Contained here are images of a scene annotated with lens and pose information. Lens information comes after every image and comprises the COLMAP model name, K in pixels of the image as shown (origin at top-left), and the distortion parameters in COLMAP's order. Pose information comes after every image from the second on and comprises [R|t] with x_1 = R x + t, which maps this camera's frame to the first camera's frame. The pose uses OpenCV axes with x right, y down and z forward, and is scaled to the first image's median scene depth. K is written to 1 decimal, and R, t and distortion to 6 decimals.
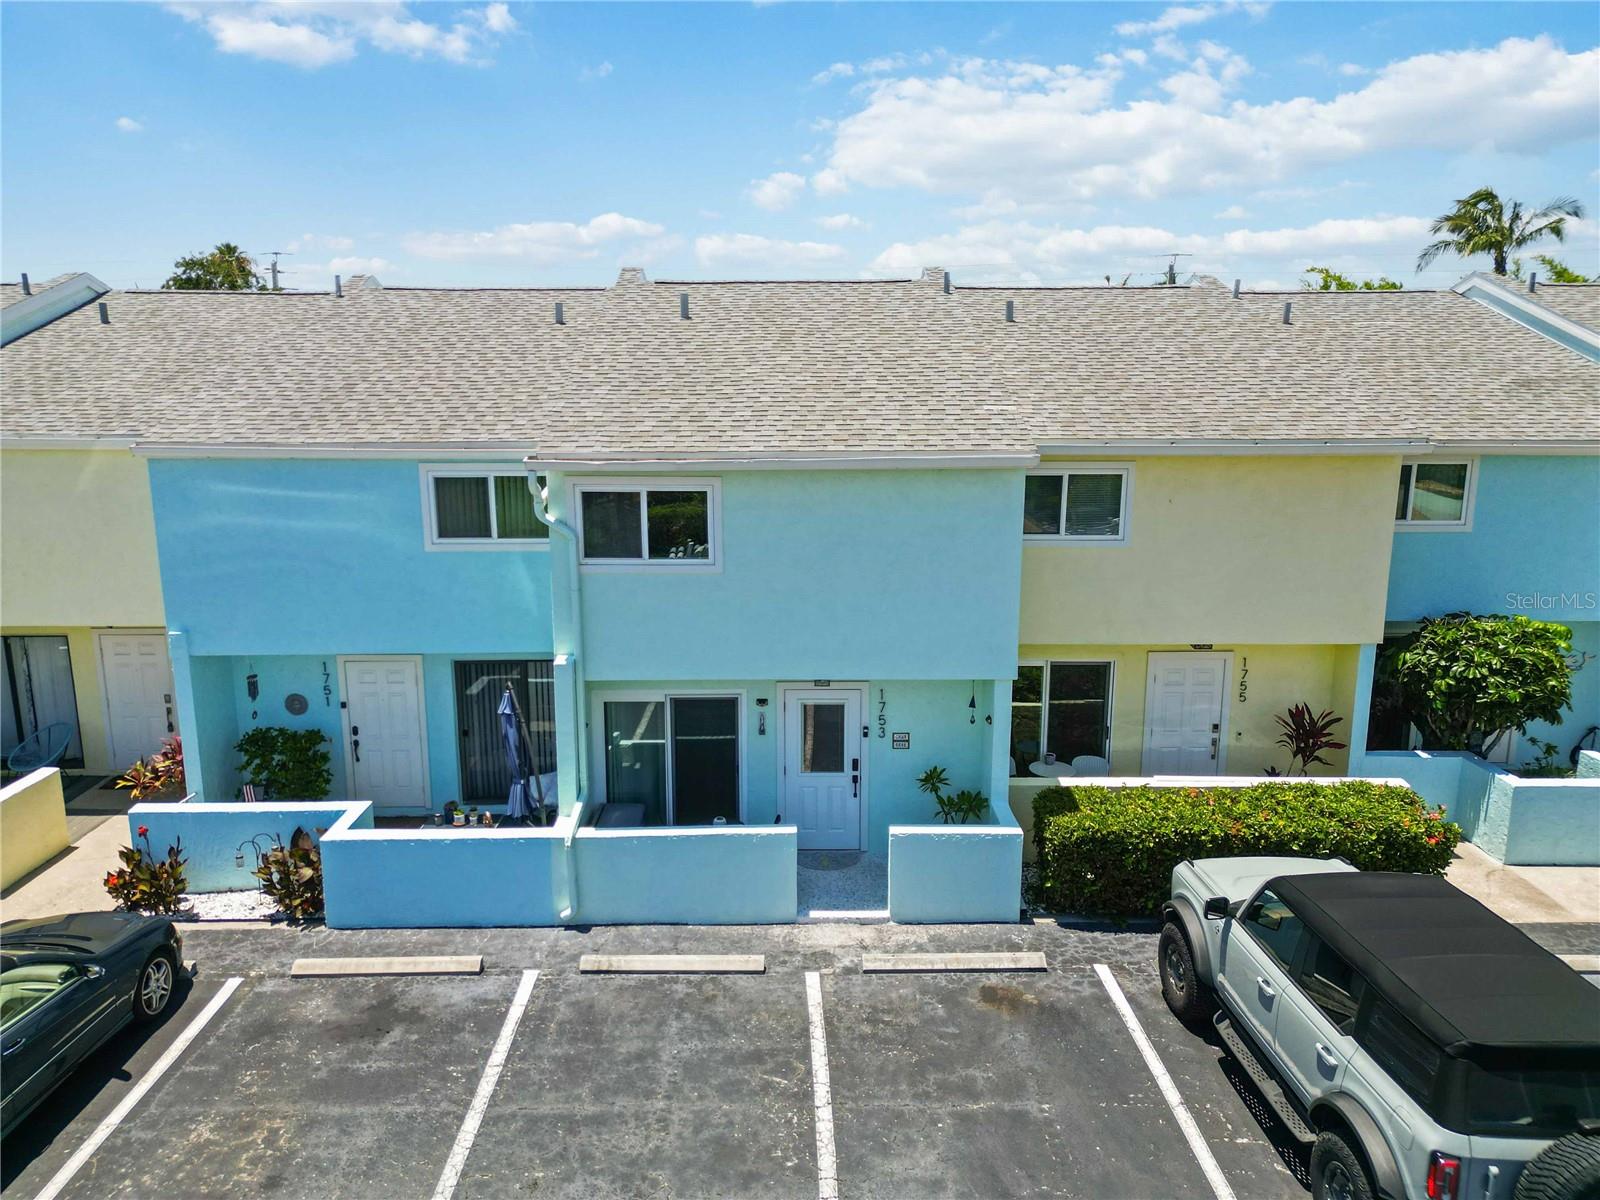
lens RADIAL K [[1124.9, 0, 806.1], [0, 1124.9, 585.8], [0, 0, 1]] dist [0.052148, -0.050973]
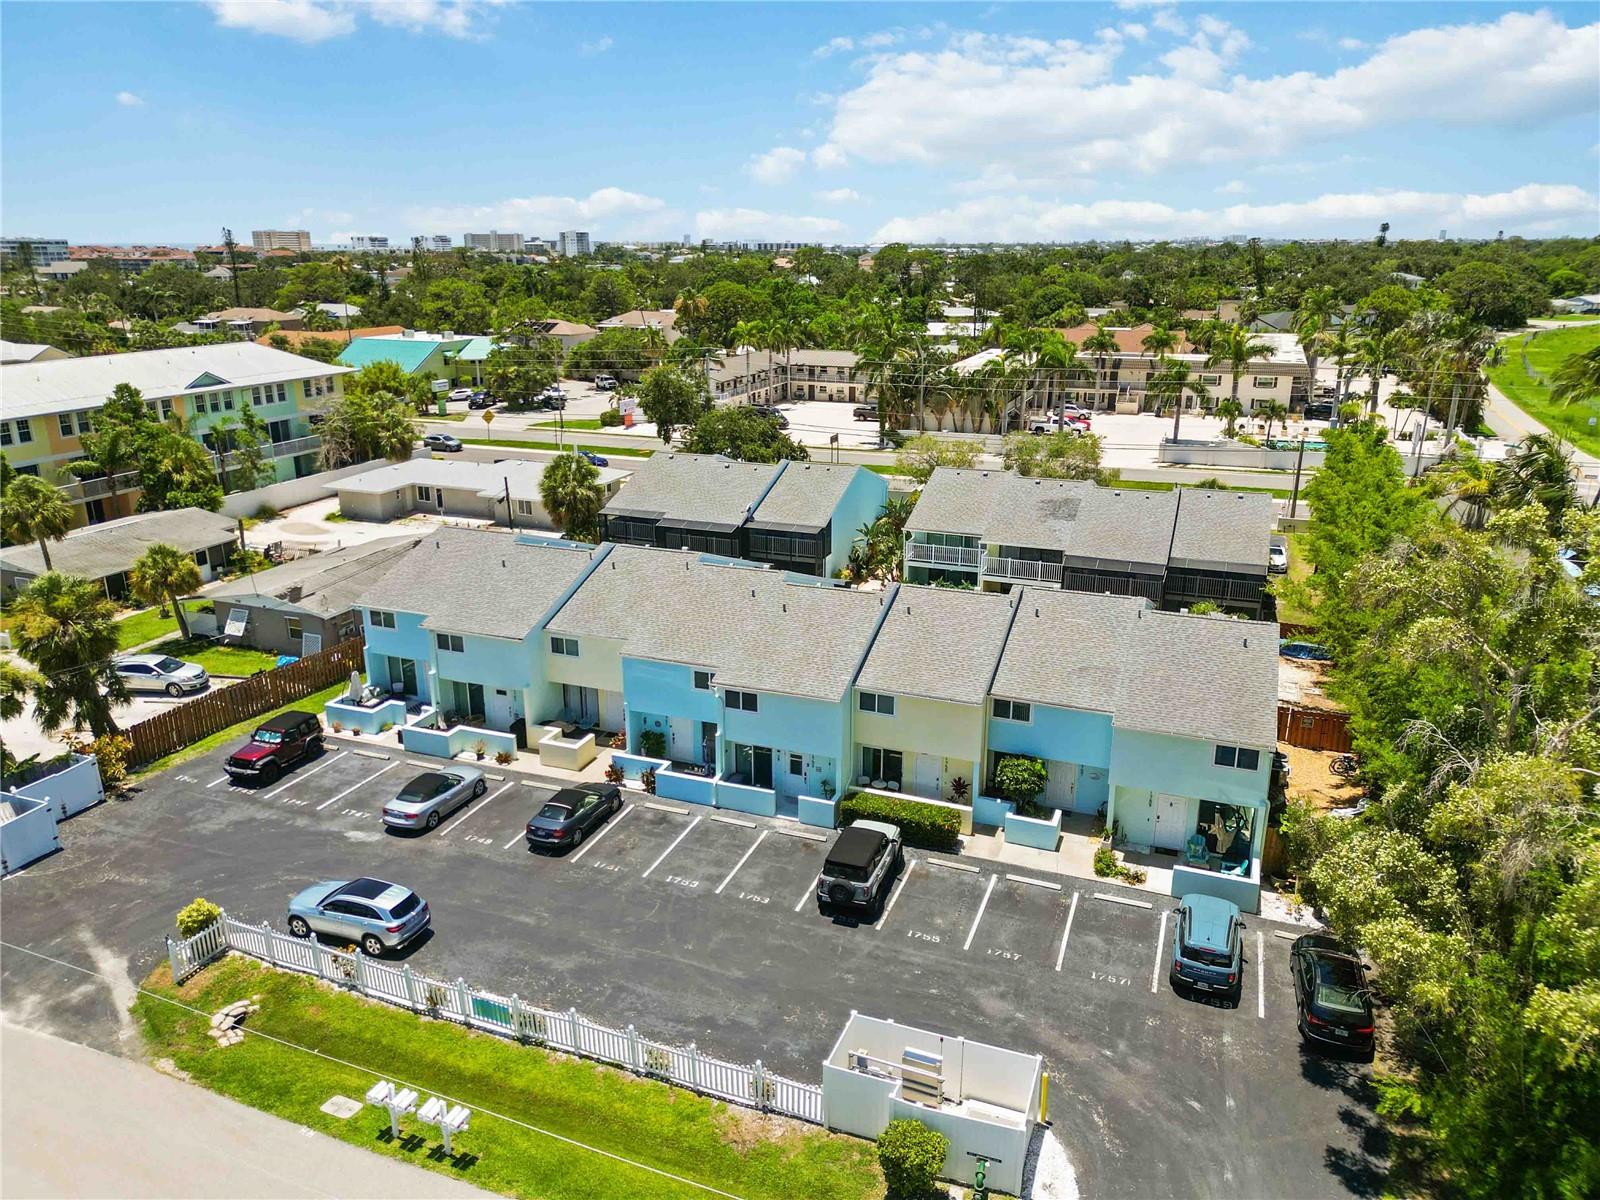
lens RADIAL K [[1124.9, 0, 803.3], [0, 1124.9, 591.3], [0, 0, 1]] dist [0.052148, -0.050973]
pose [[0.928861, 0.110221, -0.353651, 1.206417], [-0.071419, 0.990081, 0.120992, -0.807346], [0.363479, -0.087127, 0.927519, -2.099755]]
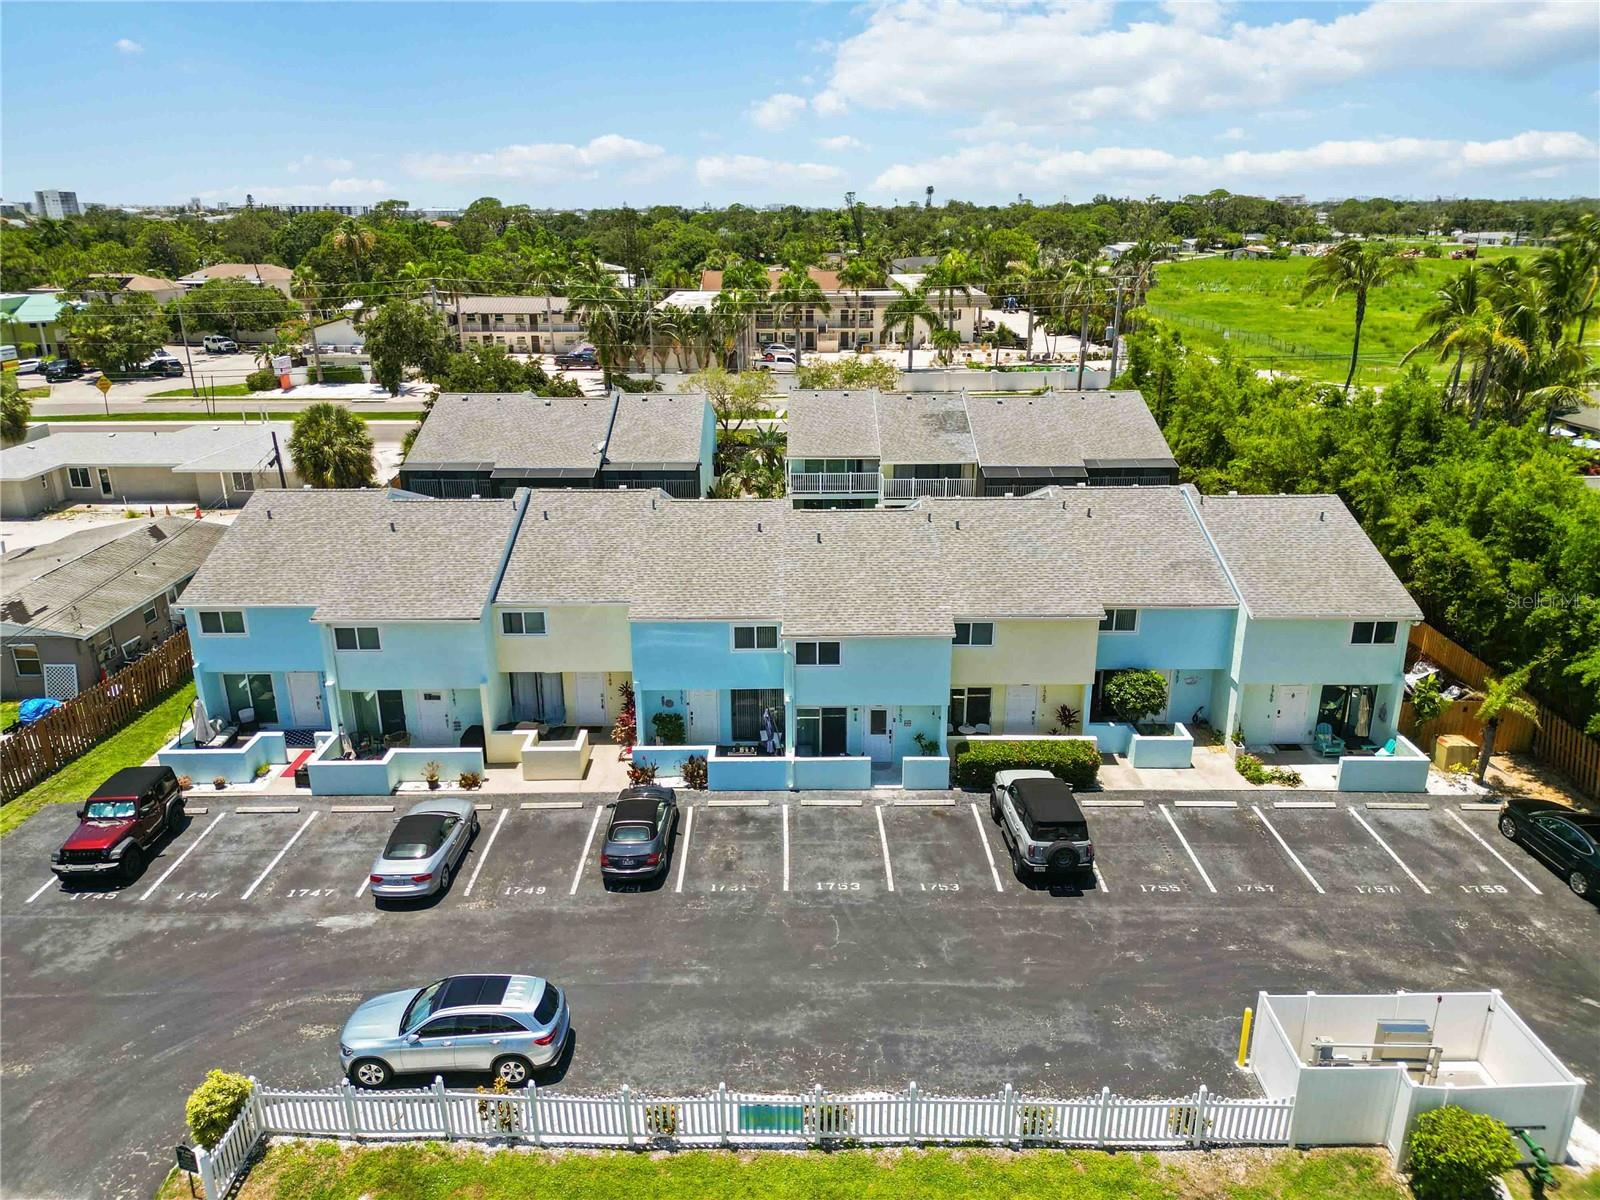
lens RADIAL K [[1124.9, 0, 803.9], [0, 1124.9, 590.5], [0, 0, 1]] dist [0.052148, -0.050973]
pose [[0.999977, 0.000712, -0.006792, -0.153421], [0.000204, 0.990980, 0.134009, -0.569366], [0.006826, -0.134007, 0.990957, -1.718587]]
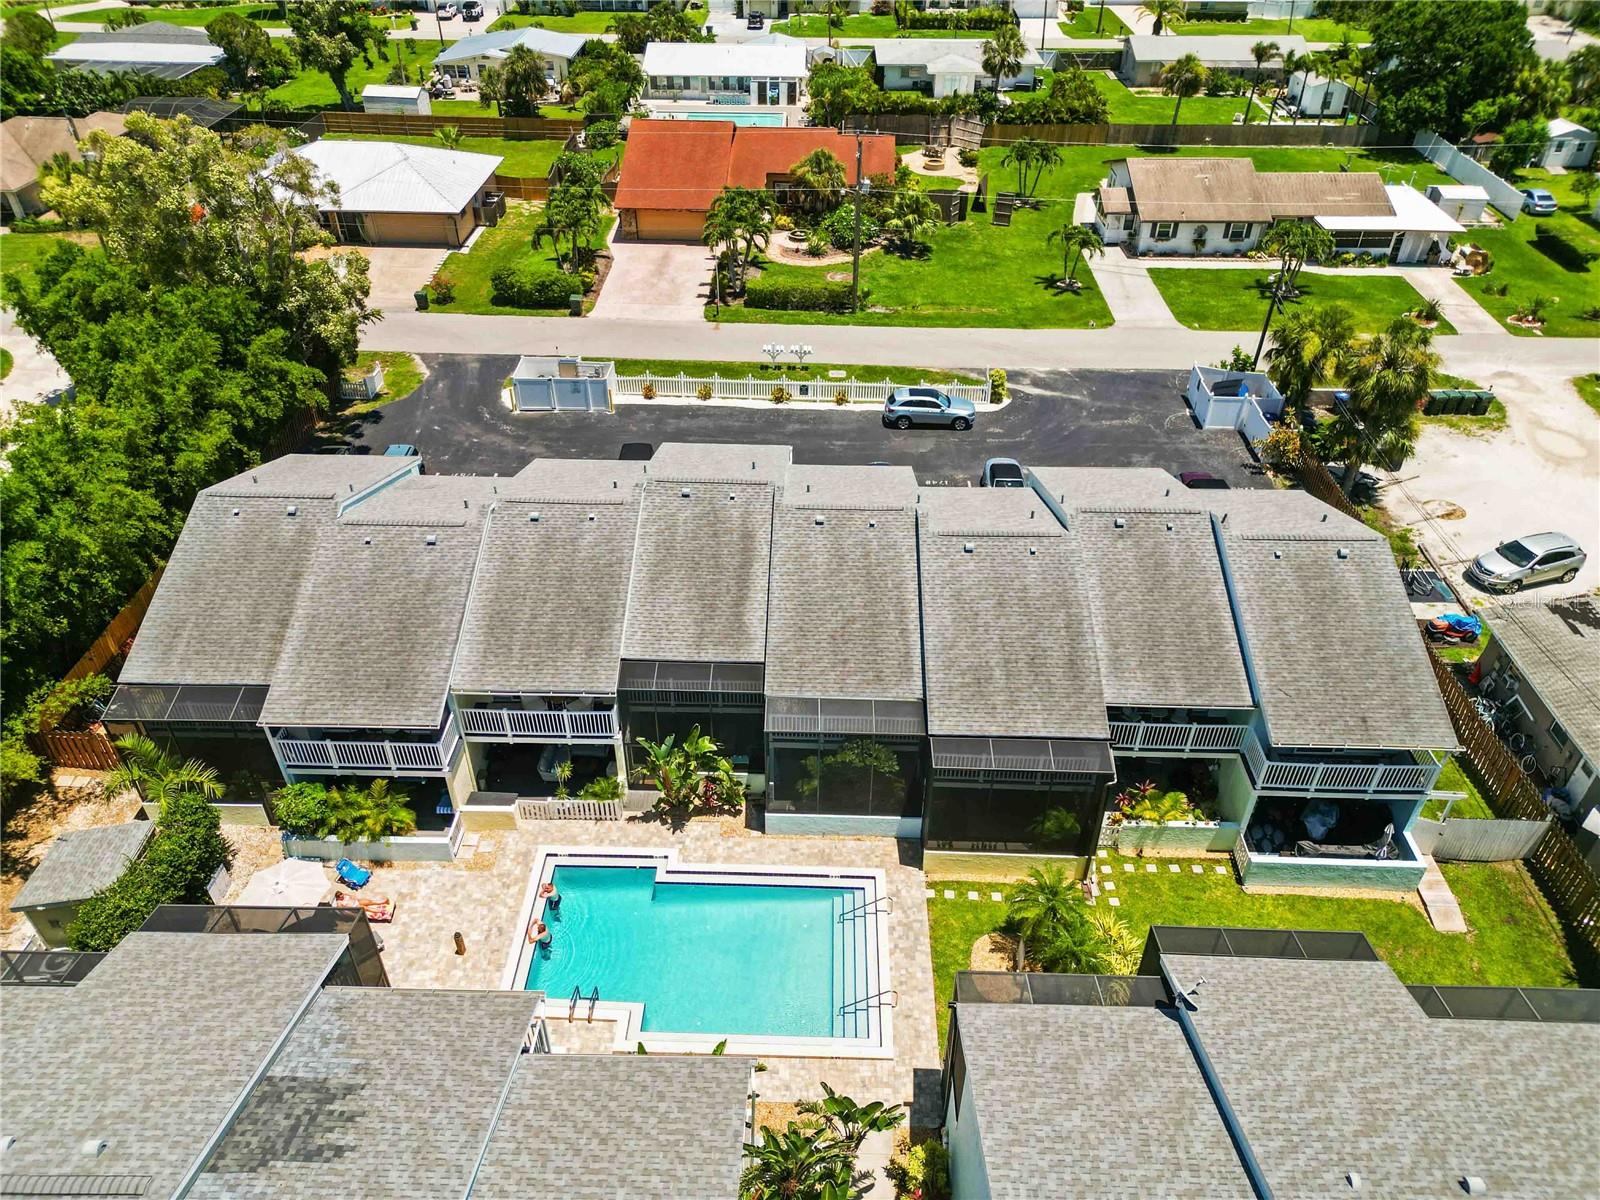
lens RADIAL K [[1124.9, 0, 795.3], [0, 1124.9, 584.4], [0, 0, 1]] dist [0.052148, -0.050973]
pose [[-0.999031, -0.027305, 0.034520, -0.377441], [0.006733, 0.680266, 0.732934, -2.467791], [-0.043496, 0.732456, -0.679423, 3.724266]]
